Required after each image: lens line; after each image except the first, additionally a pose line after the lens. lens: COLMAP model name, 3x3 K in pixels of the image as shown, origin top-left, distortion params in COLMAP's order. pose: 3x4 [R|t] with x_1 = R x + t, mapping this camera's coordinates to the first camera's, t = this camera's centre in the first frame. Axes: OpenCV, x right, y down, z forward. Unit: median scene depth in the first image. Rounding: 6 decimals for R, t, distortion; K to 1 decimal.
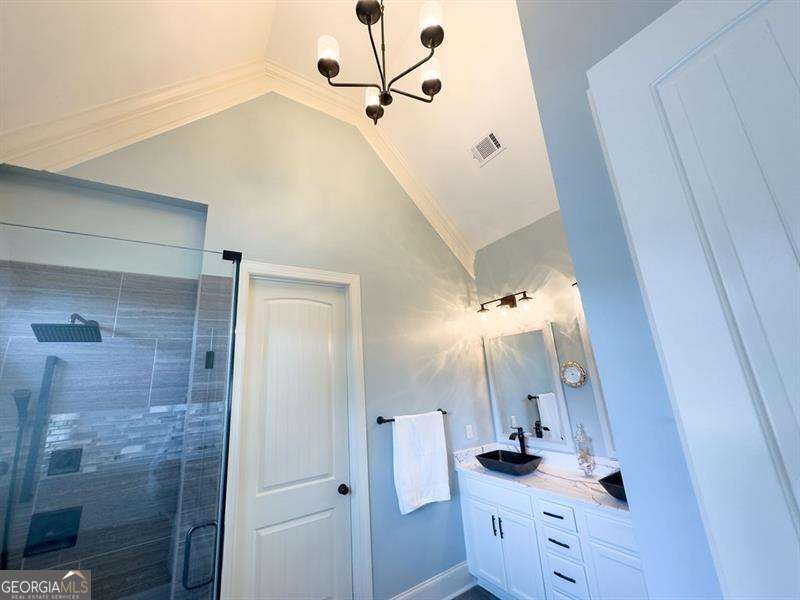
lens RADIAL K [[320.9, 0, 399.2], [0, 320.9, 298.2], [0, 0, 1]] dist [0.000836, 0.000143]
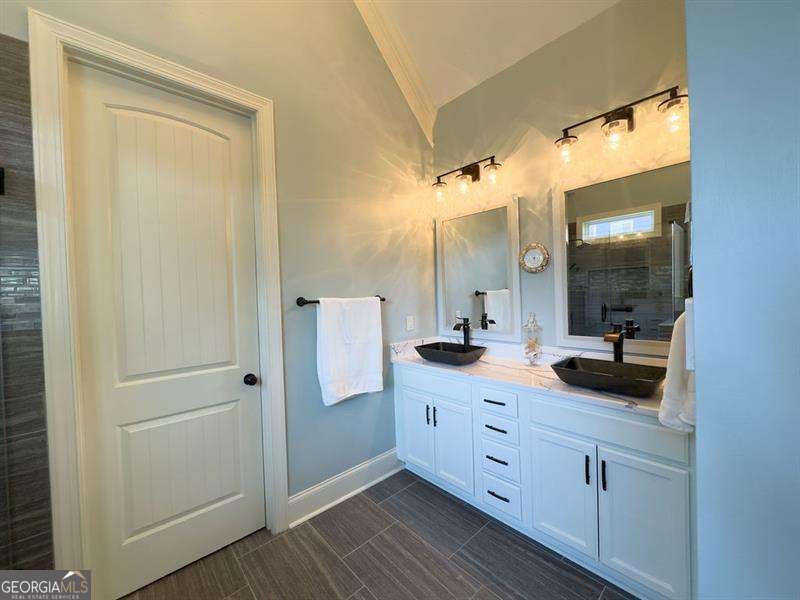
lens RADIAL K [[320.9, 0, 399.2], [0, 320.9, 298.2], [0, 0, 1]] dist [0.000836, 0.000143]
pose [[0.985890, 0.035545, 0.163580, 0.046076], [-0.076012, 0.965701, 0.248283, 0.144252], [-0.149144, -0.257214, 0.954776, 0.193775]]
